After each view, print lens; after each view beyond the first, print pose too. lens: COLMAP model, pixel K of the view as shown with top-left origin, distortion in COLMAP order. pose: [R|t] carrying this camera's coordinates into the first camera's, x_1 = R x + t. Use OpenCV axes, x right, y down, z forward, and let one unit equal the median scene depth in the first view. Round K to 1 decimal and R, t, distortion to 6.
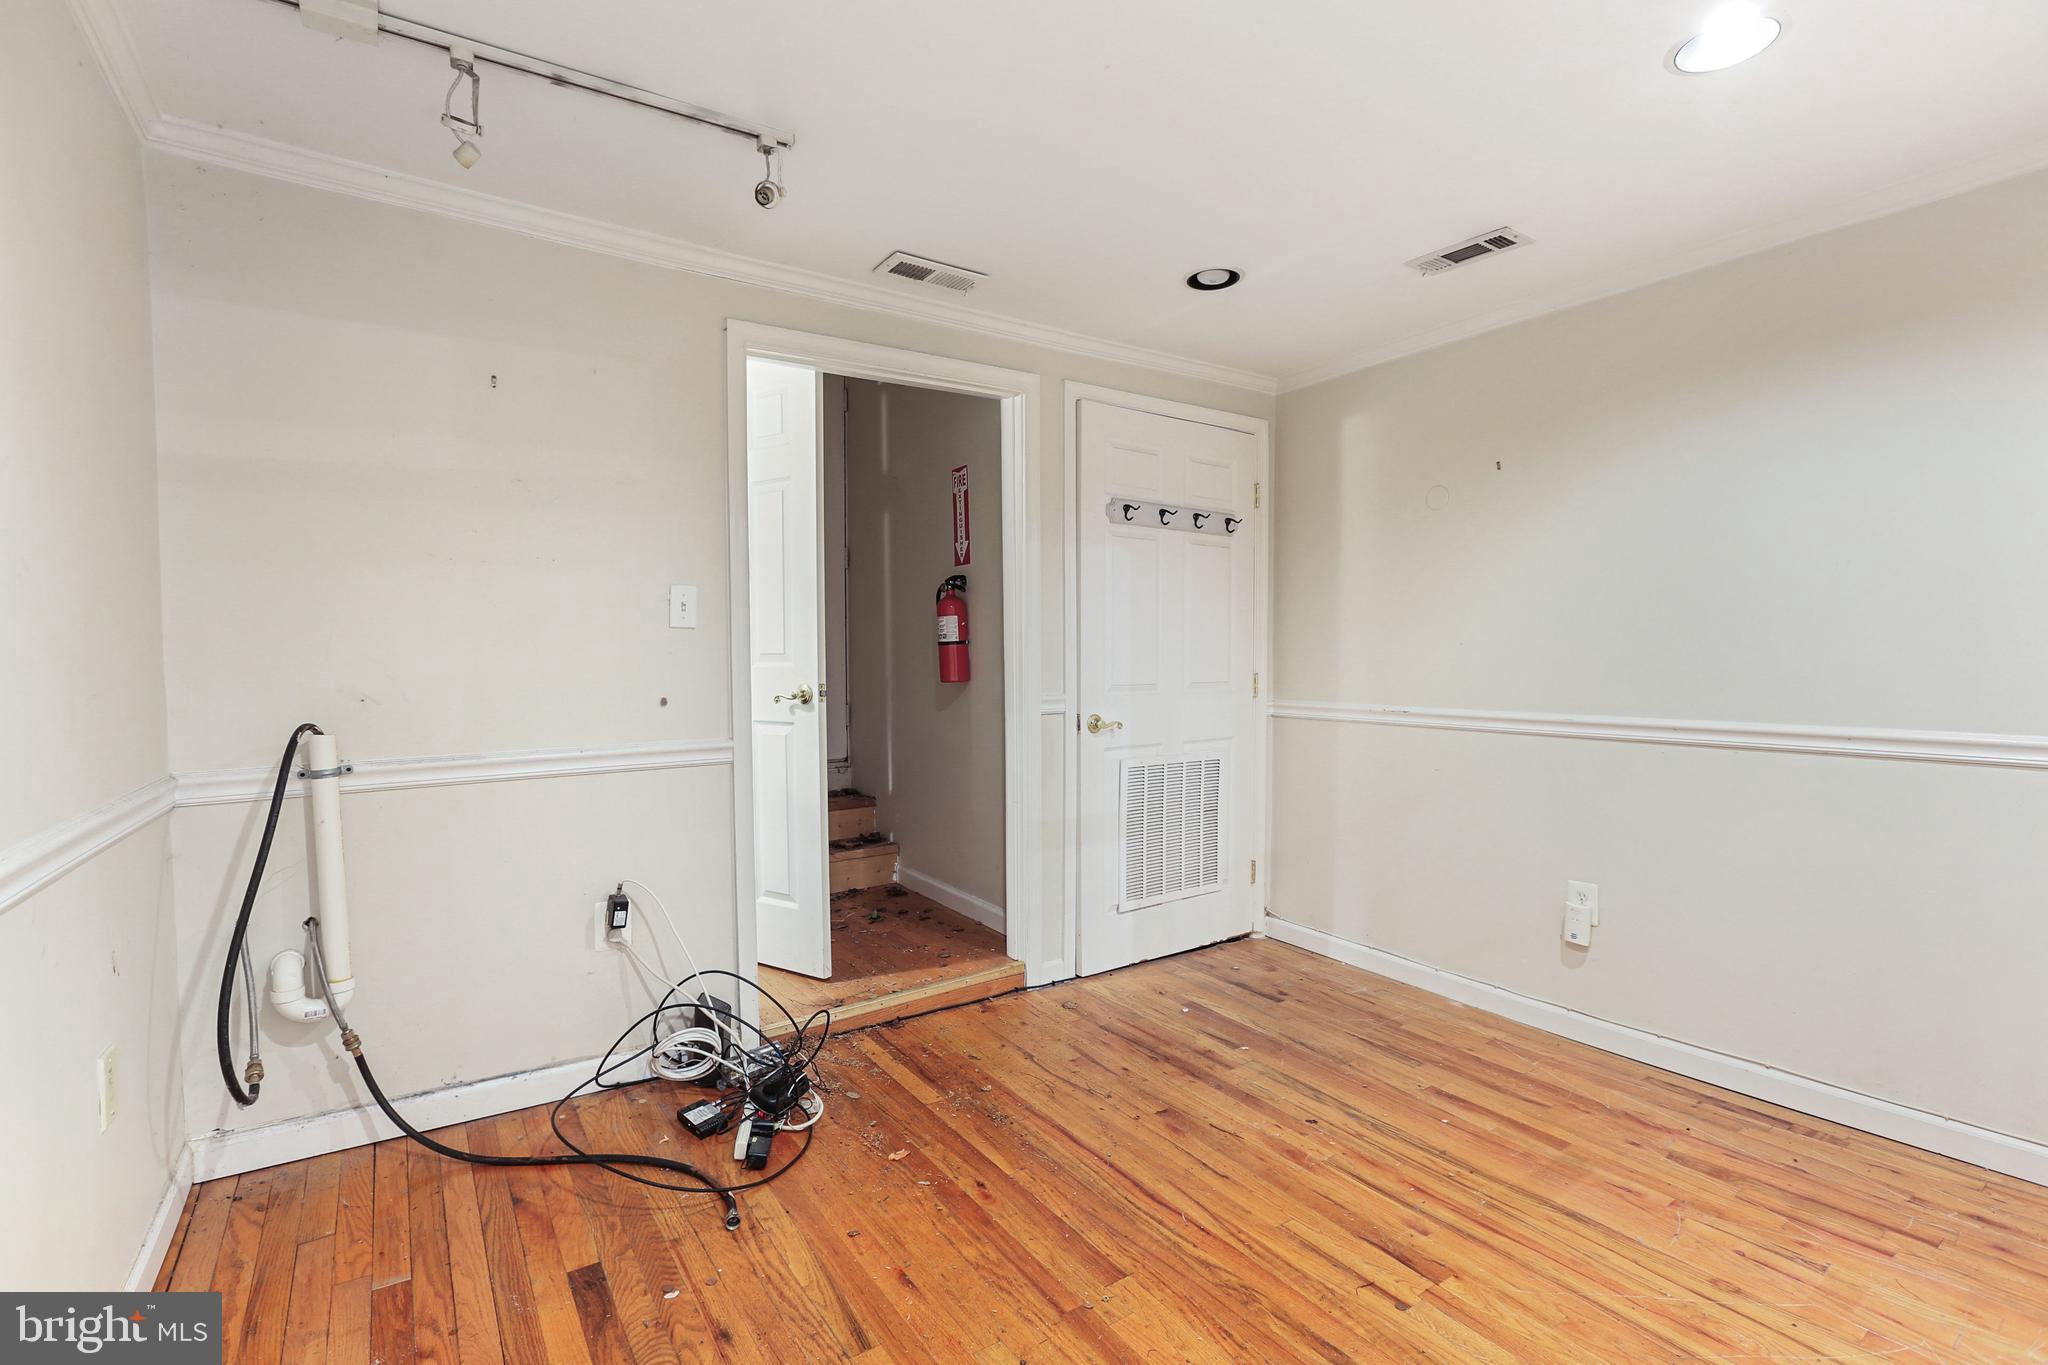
lens RADIAL K [[938.9, 0, 1030.5], [0, 938.9, 685.7], [0, 0, 1]] dist [-0.018447, 0.006725]
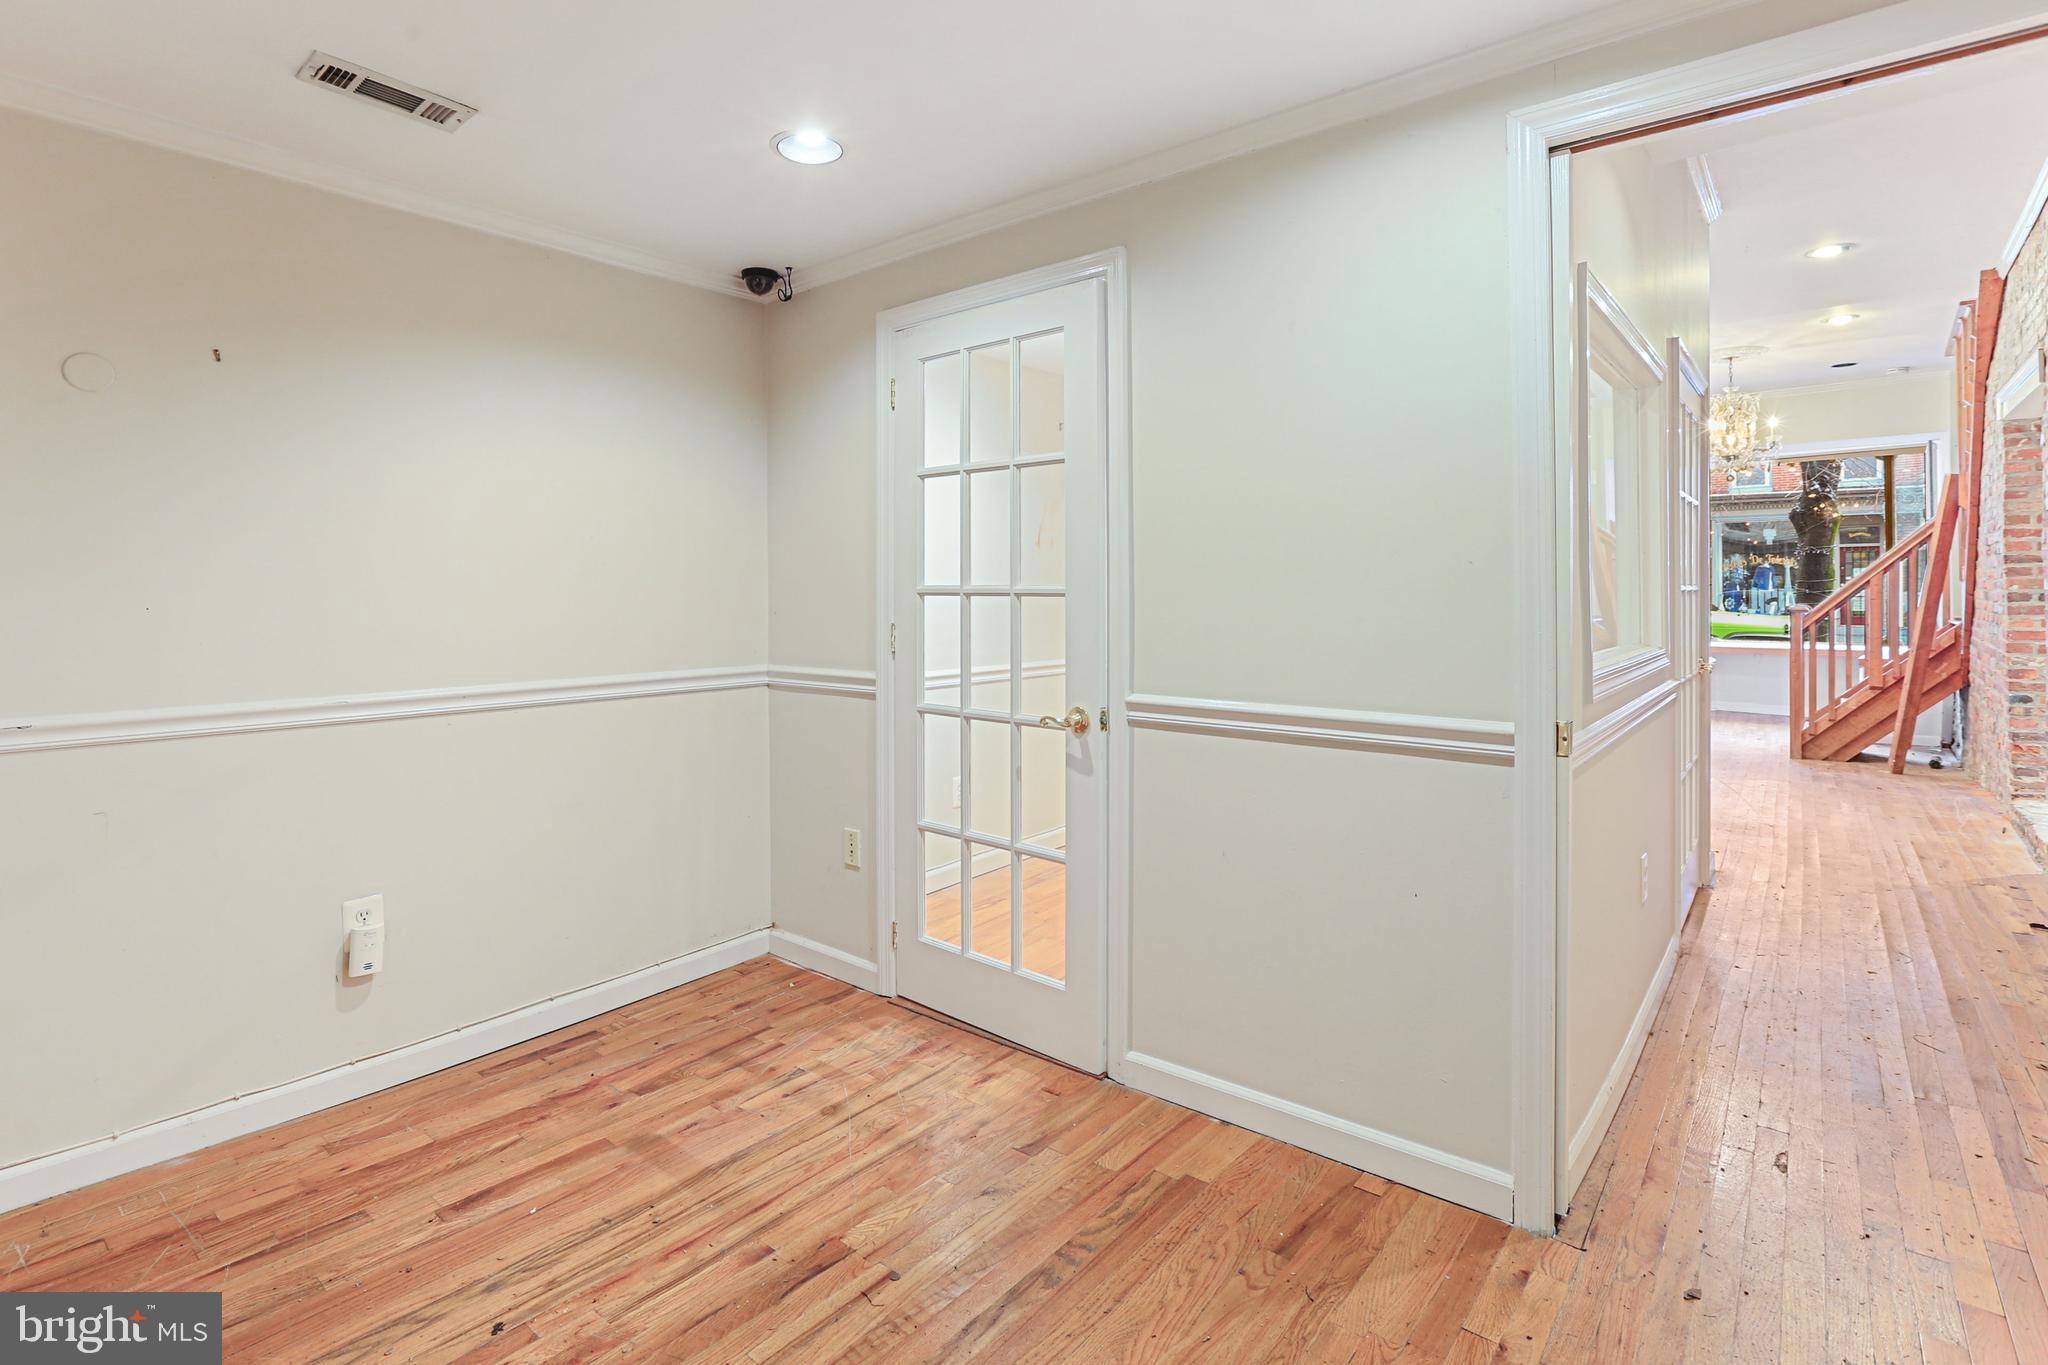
lens RADIAL K [[938.9, 0, 1050.9], [0, 938.9, 602.1], [0, 0, 1]] dist [-0.018447, 0.006725]
pose [[-0.263097, -0.001196, 0.964769, -0.440354], [0.033255, 0.999394, 0.010307, -0.047602], [-0.964196, 0.034795, -0.262898, 0.767613]]
